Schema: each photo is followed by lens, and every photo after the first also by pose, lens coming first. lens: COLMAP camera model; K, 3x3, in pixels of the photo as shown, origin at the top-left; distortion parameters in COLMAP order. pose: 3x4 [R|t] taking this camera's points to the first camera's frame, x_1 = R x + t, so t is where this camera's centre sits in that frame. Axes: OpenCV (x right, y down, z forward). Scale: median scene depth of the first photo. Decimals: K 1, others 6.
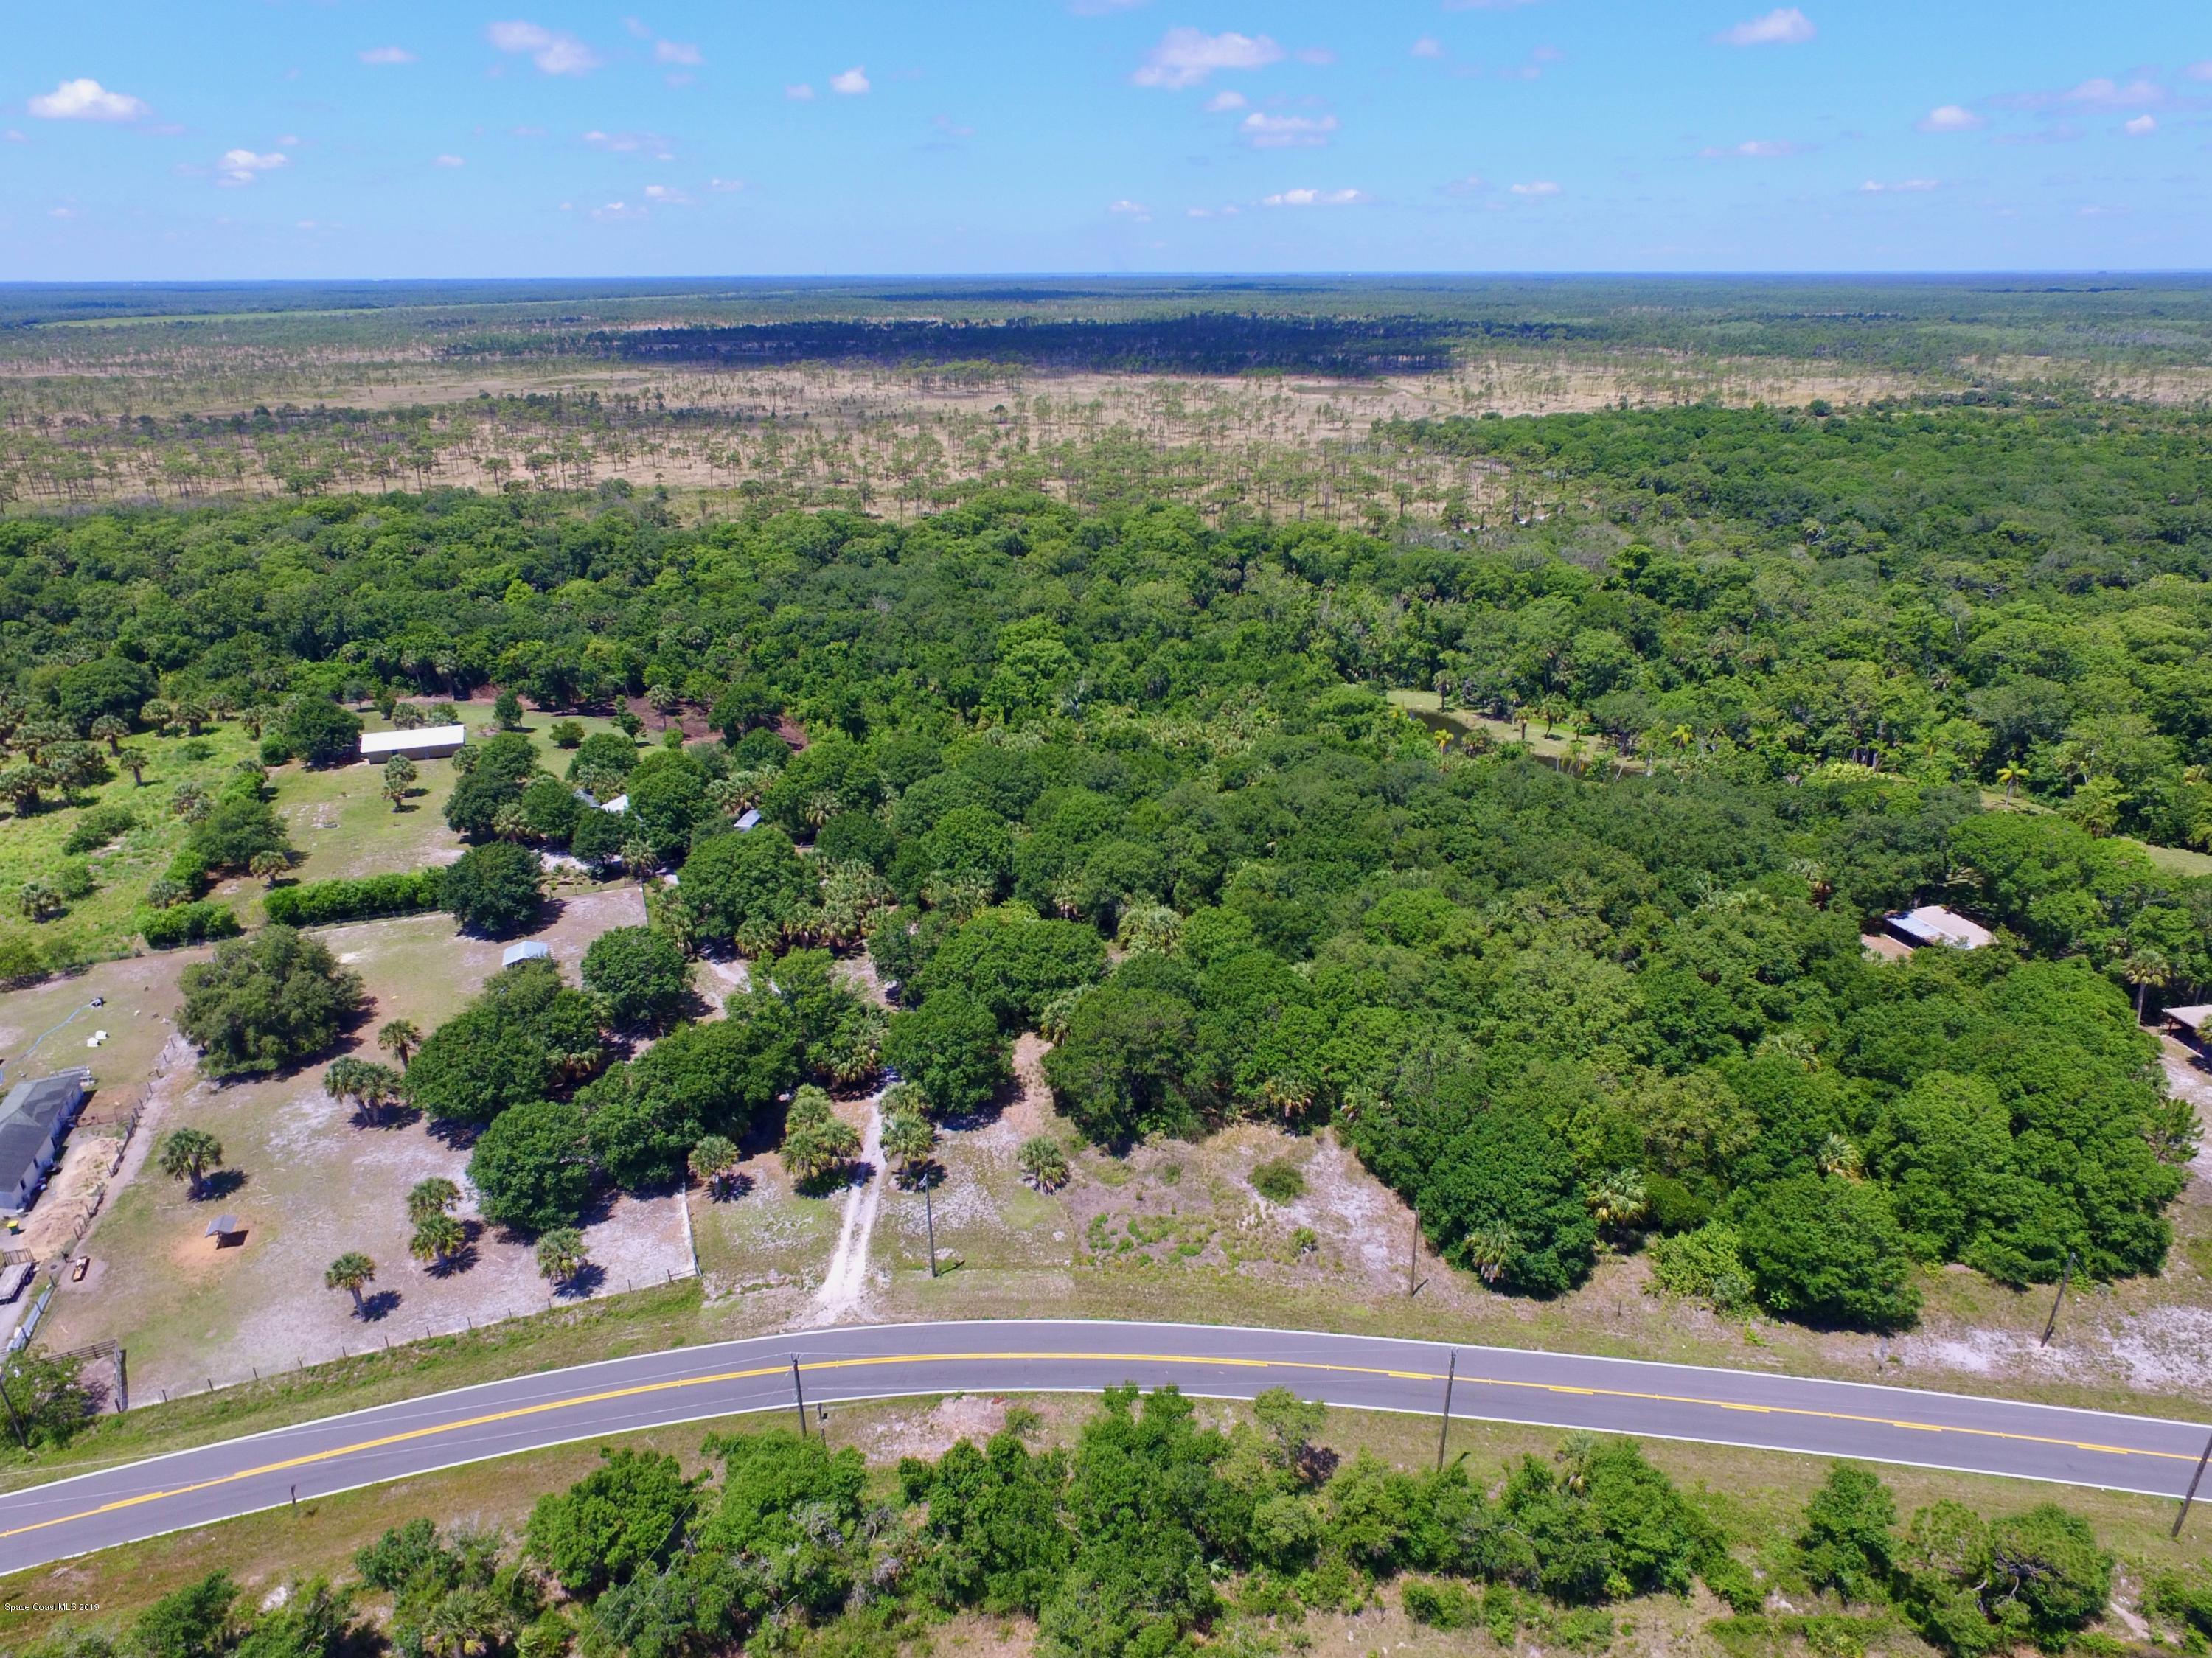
lens RADIAL K [[1366.3, 0, 1105.0], [0, 1366.3, 829.8], [0, 0, 1]] dist [-0.016678, 0.018959]
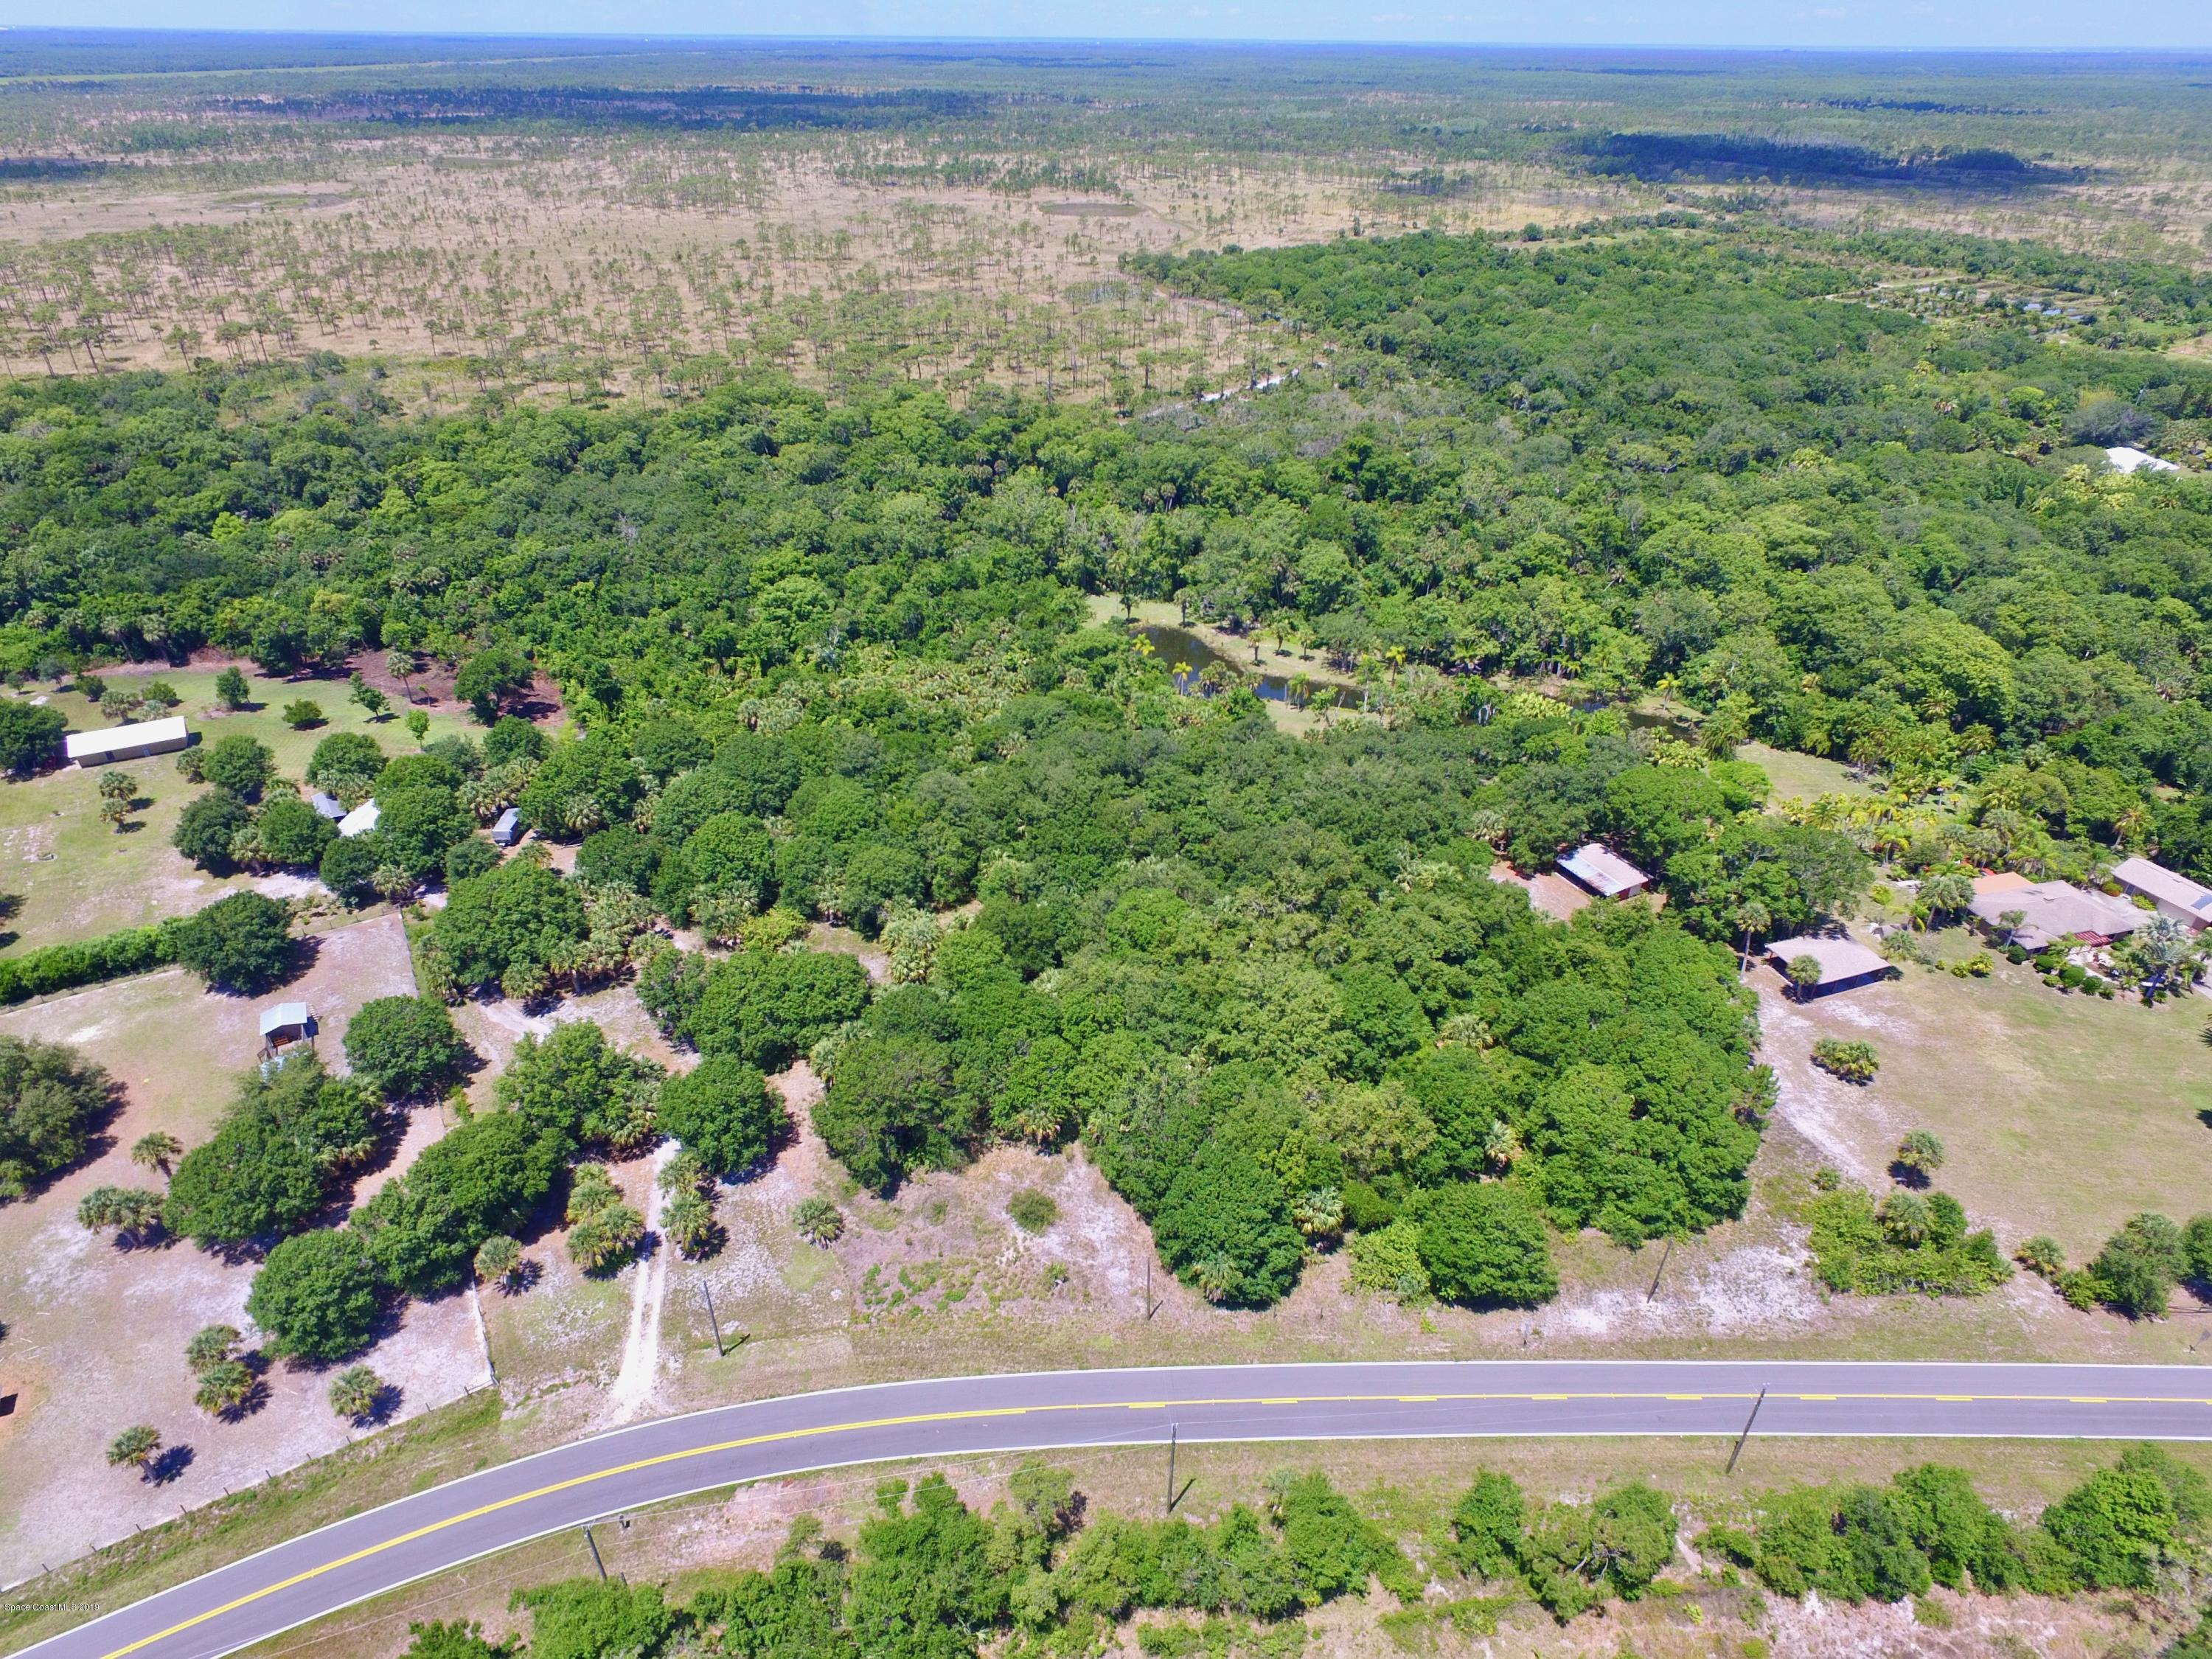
lens RADIAL K [[1292.8, 0, 1105.0], [0, 1292.8, 822.4], [0, 0, 1]] dist [-0.017570, 0.017691]
pose [[0.985724, -0.076667, 0.149899, 0.044466], [0.051655, 0.985082, 0.164151, -0.198974], [-0.160248, -0.154065, 0.974979, 0.004774]]
